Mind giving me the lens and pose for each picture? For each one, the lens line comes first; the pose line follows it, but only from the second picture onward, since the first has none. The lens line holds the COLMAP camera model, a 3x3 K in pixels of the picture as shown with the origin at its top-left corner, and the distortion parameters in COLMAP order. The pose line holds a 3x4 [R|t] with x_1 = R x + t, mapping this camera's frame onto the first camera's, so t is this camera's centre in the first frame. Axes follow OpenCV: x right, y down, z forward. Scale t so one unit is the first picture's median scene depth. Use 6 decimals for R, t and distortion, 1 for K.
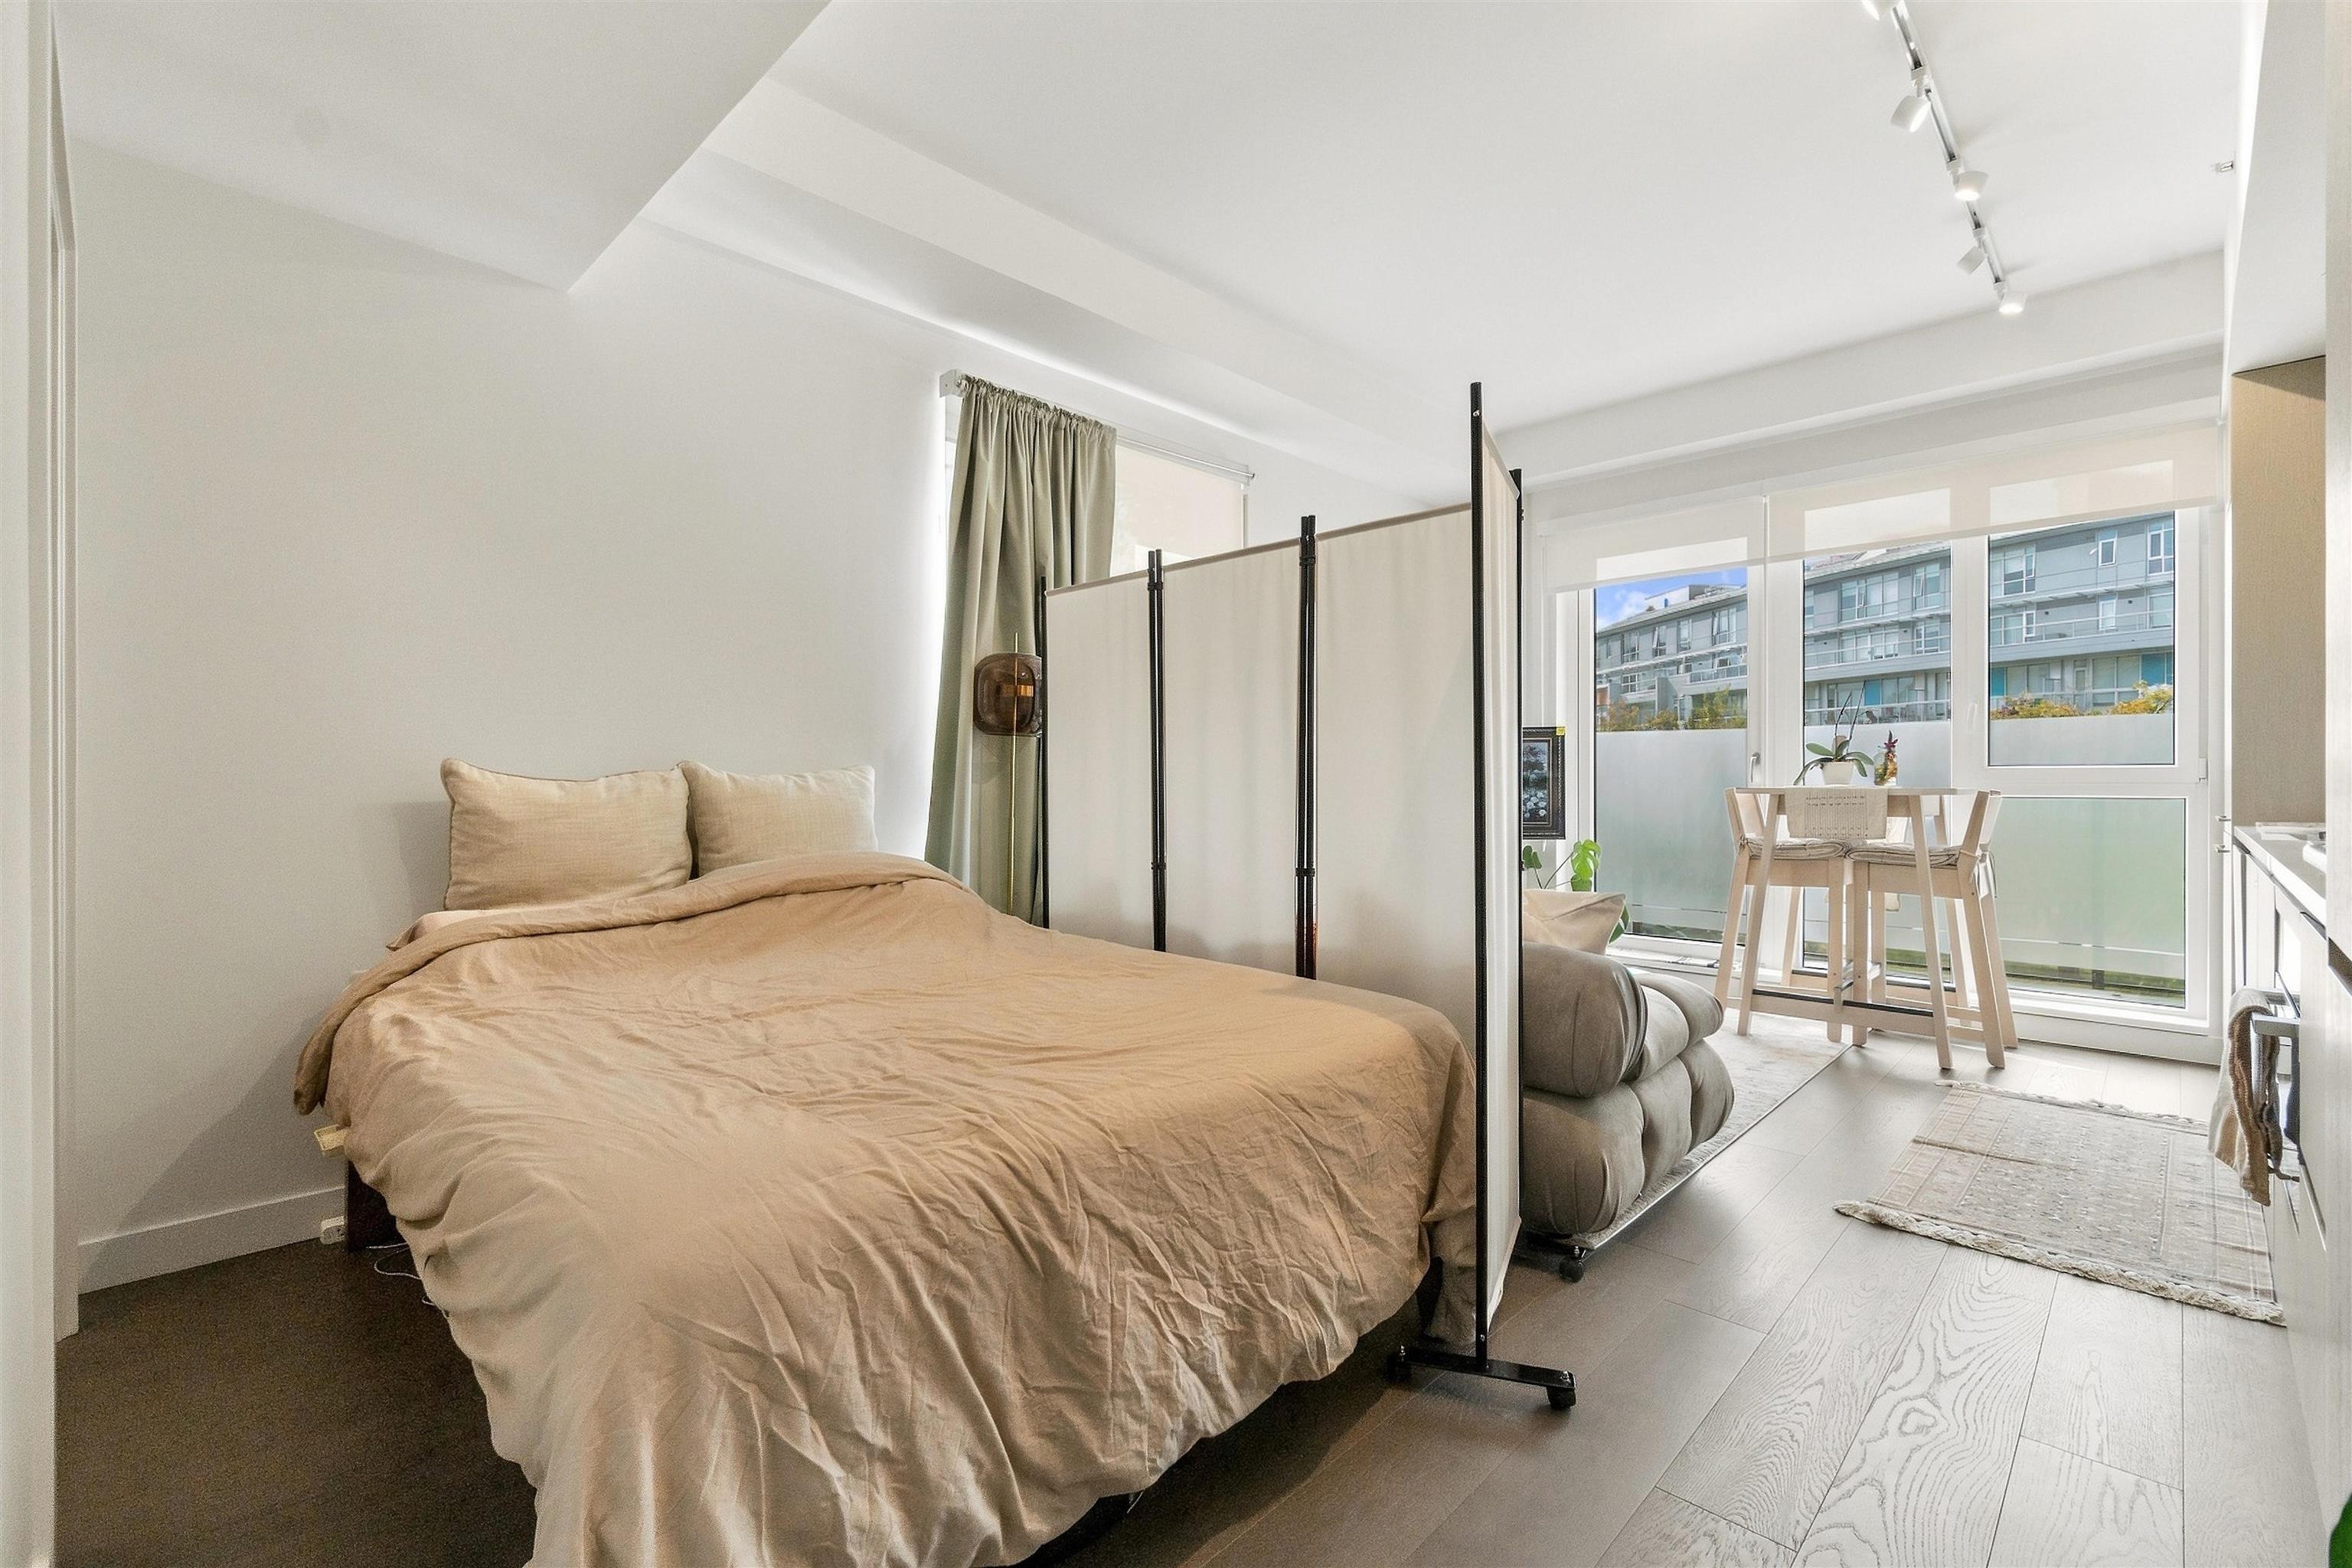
lens RADIAL K [[1037.7, 0, 1211.8], [0, 1037.7, 788.7], [0, 0, 1]] dist [-0.001092, 0.000251]
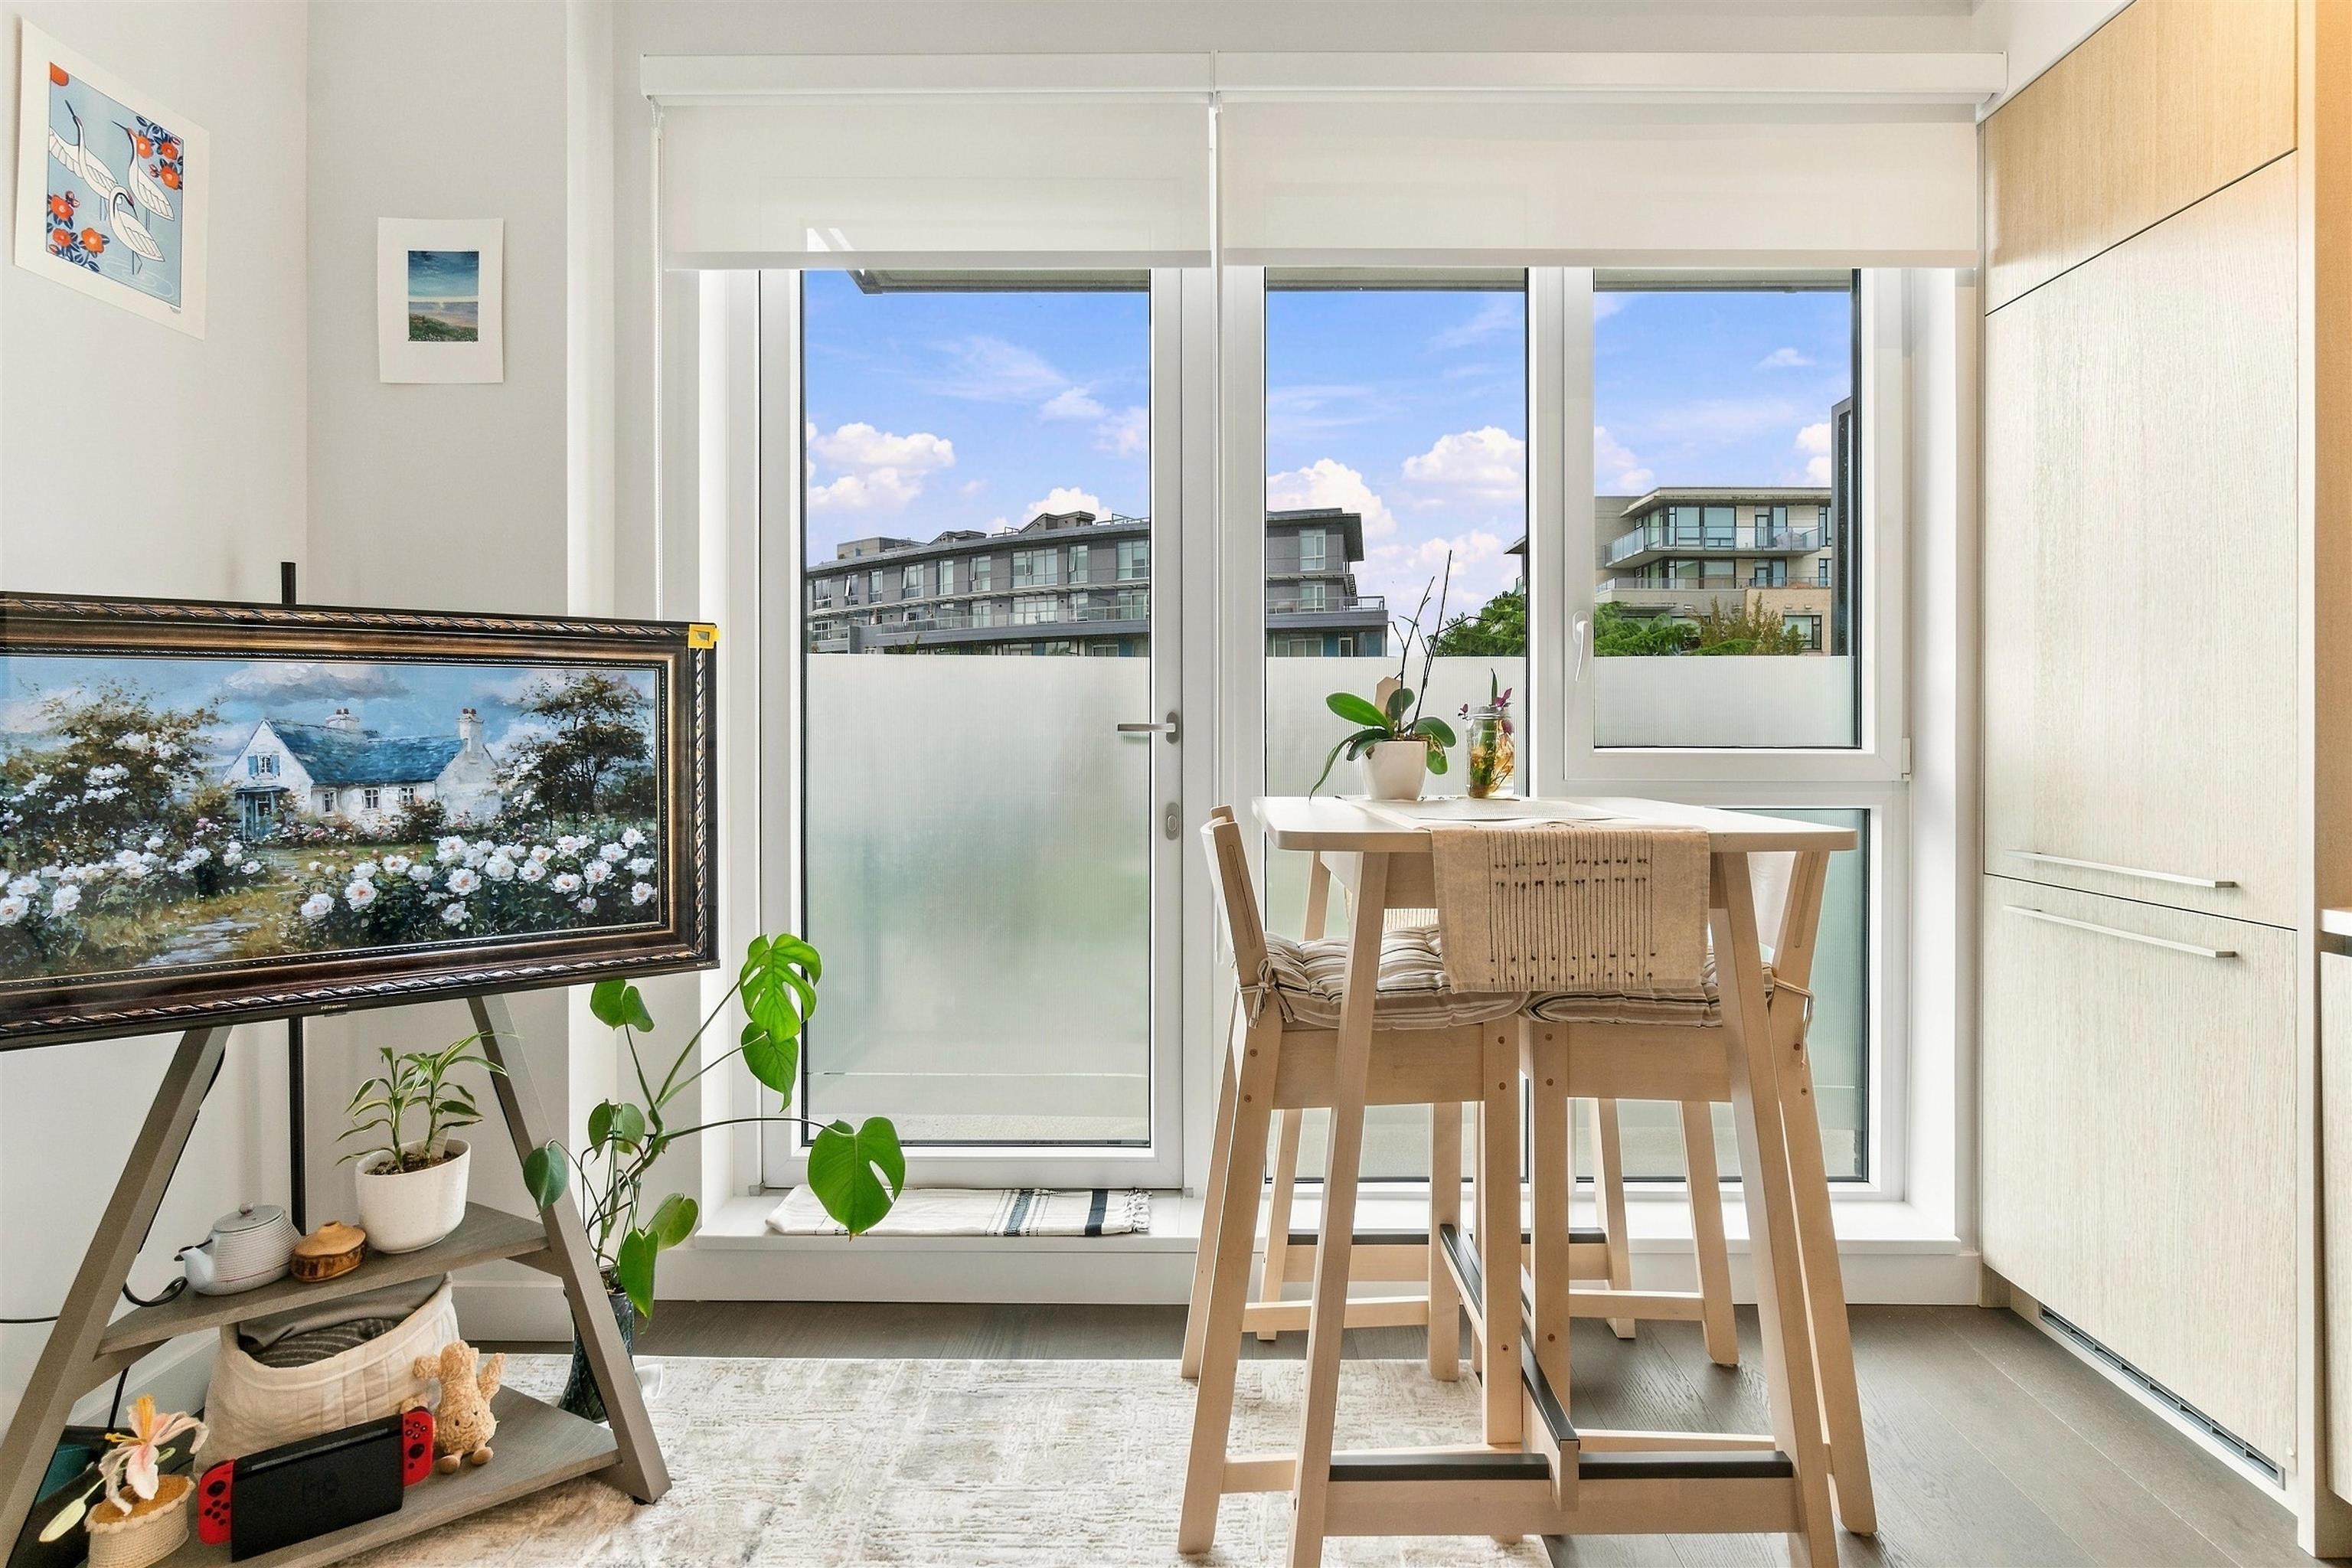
lens RADIAL K [[1040.8, 0, 1206.5], [0, 1040.8, 736.1], [0, 0, 1]] dist [0.000447, 0.000230]
pose [[0.739421, 0.000193, 0.673243, 0.270007], [0.000896, 0.999999, -0.001271, -0.027634], [-0.673243, 0.001544, 0.739420, 0.755581]]
